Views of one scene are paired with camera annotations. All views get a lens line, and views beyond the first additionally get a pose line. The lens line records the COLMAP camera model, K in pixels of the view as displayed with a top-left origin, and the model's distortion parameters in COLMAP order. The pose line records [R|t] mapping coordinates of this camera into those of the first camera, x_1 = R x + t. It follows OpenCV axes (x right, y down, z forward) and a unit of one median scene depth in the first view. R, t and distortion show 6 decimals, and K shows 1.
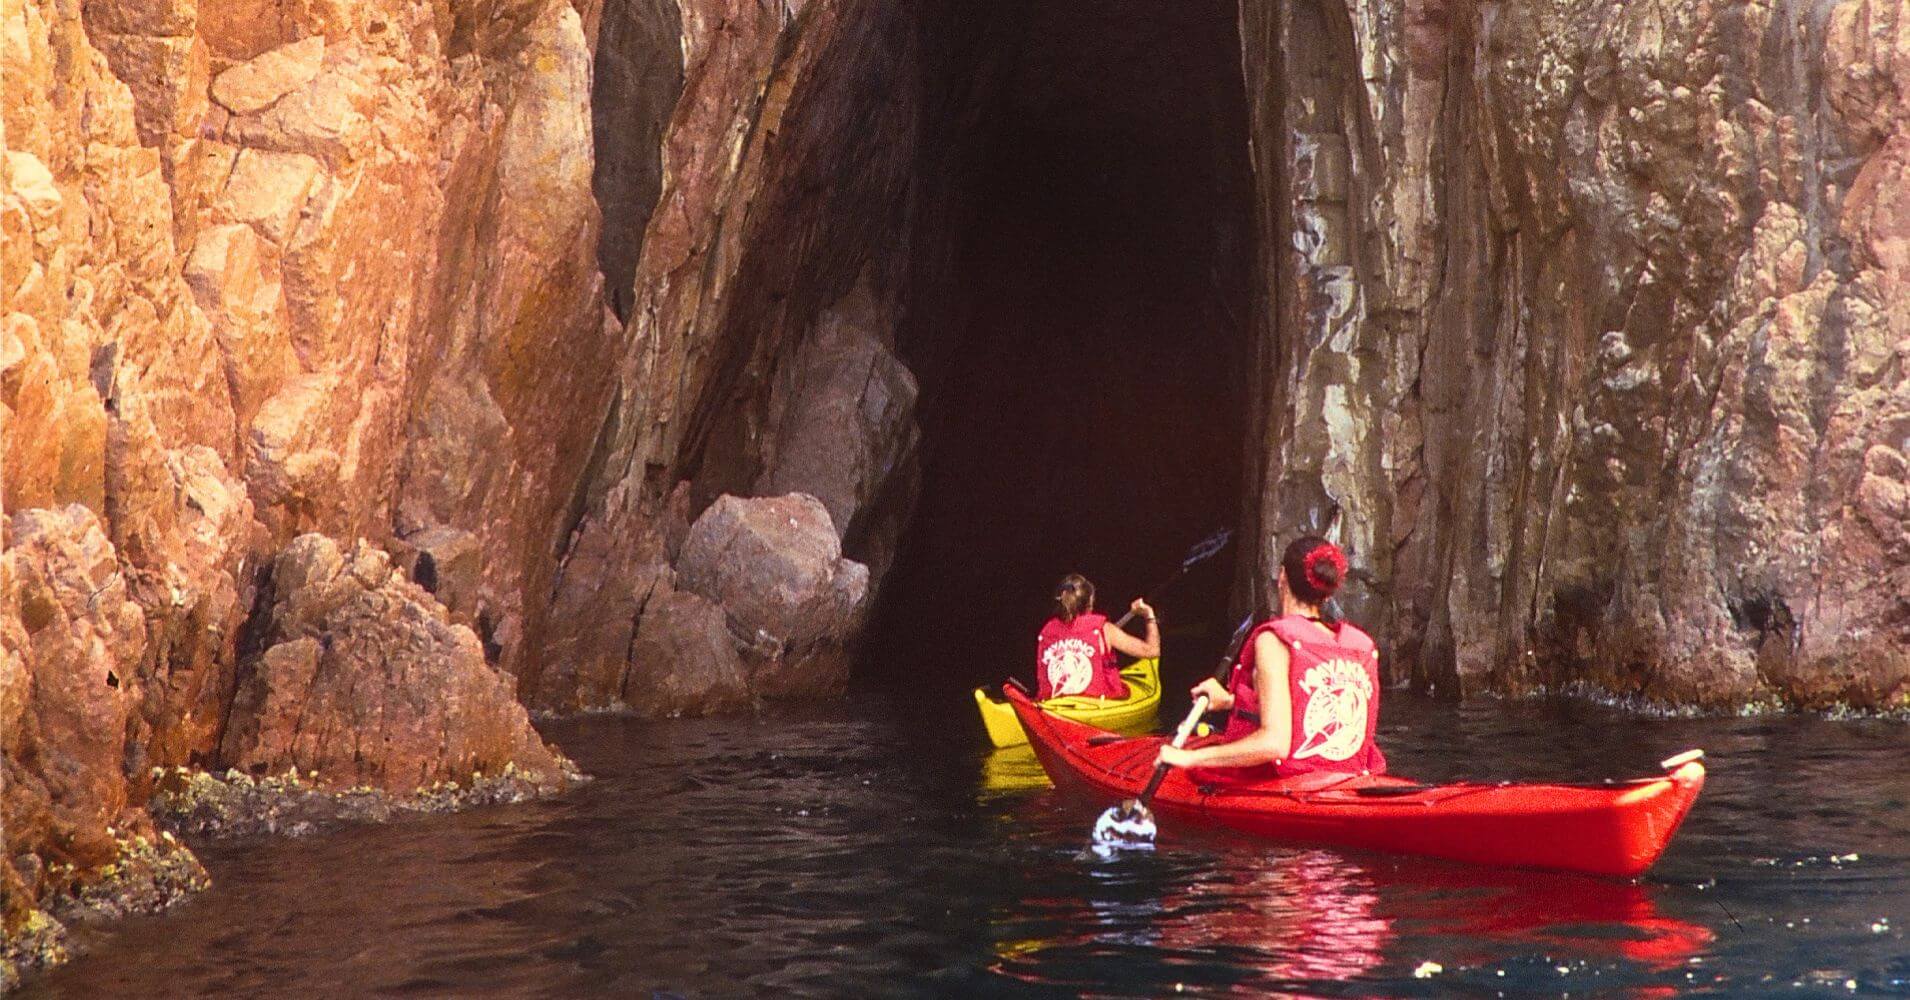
lens RADIAL K [[2667.1, 0, 955.0], [0, 2667.1, 500.0], [0, 0, 1]] dist [-0.005234, 0.485267]
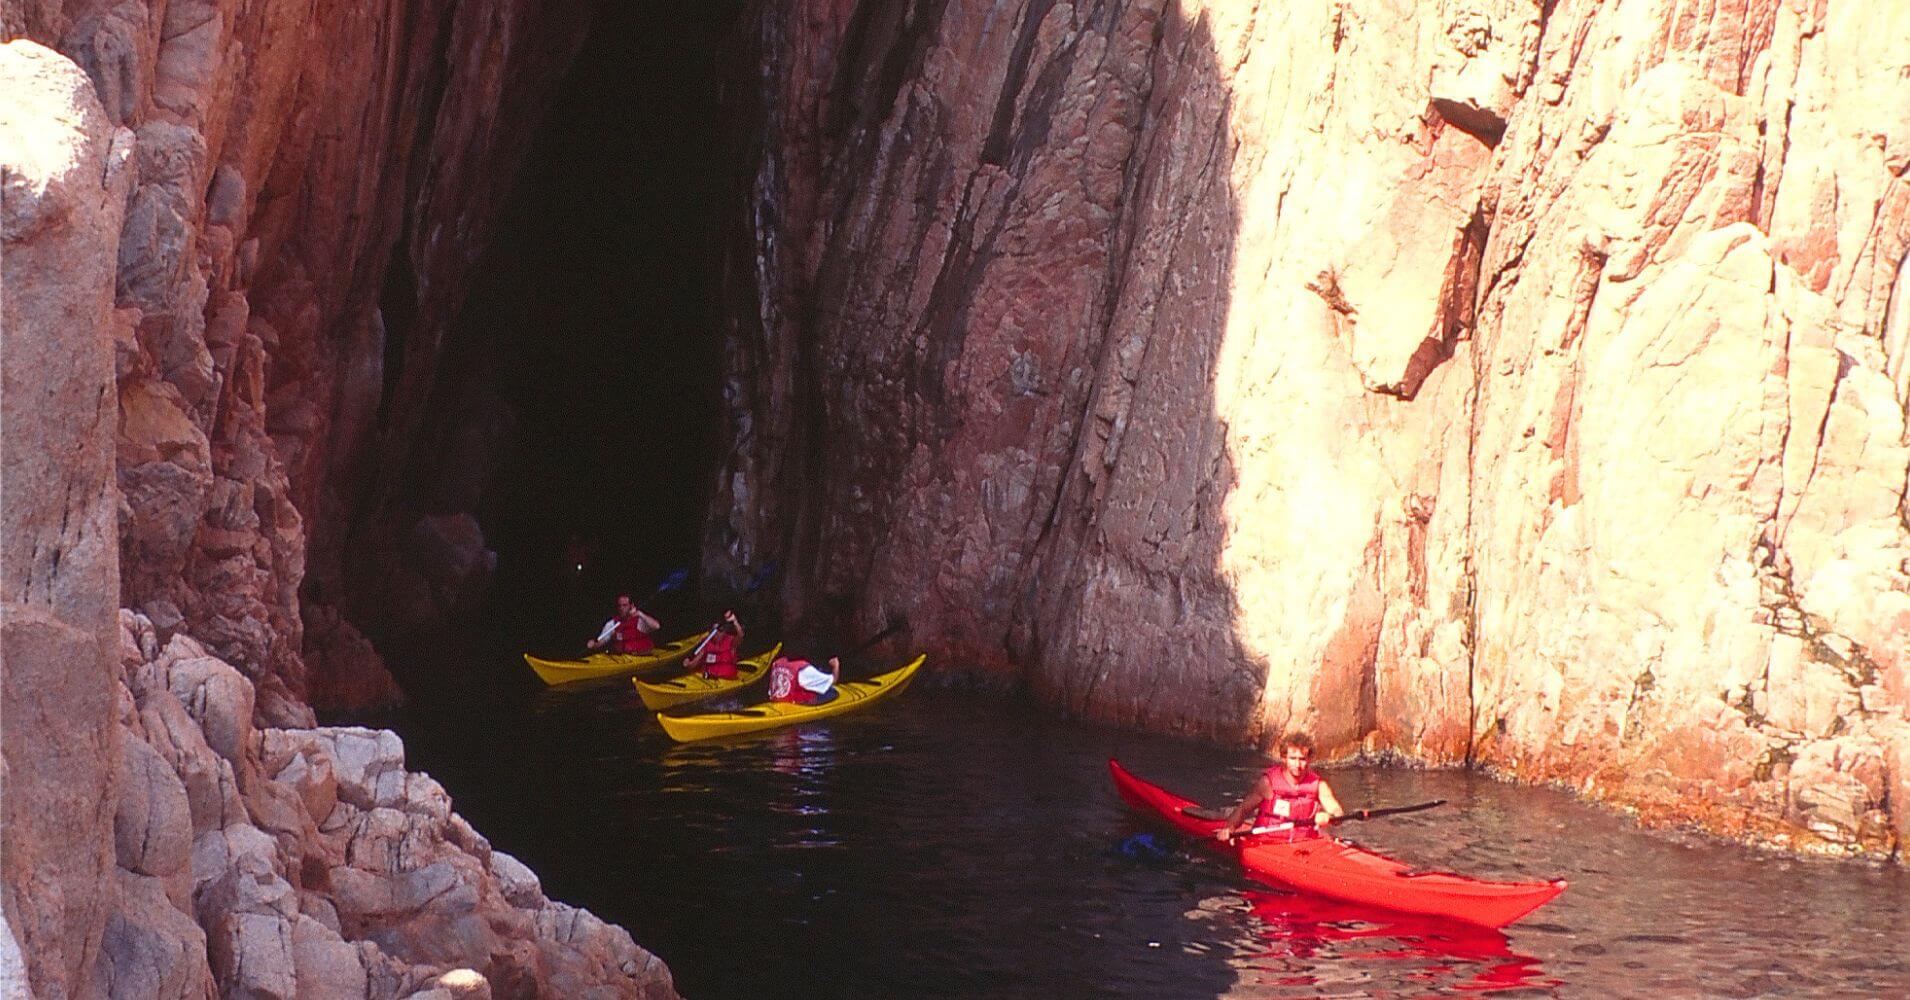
lens RADIAL K [[2667.1, 0, 955.0], [0, 2667.1, 500.0], [0, 0, 1]] dist [-0.005234, 0.485267]
pose [[0.981862, 0.038940, 0.185555, -0.080854], [-0.058514, 0.993143, 0.101209, -0.275423], [-0.180342, -0.110231, 0.977408, -1.157693]]
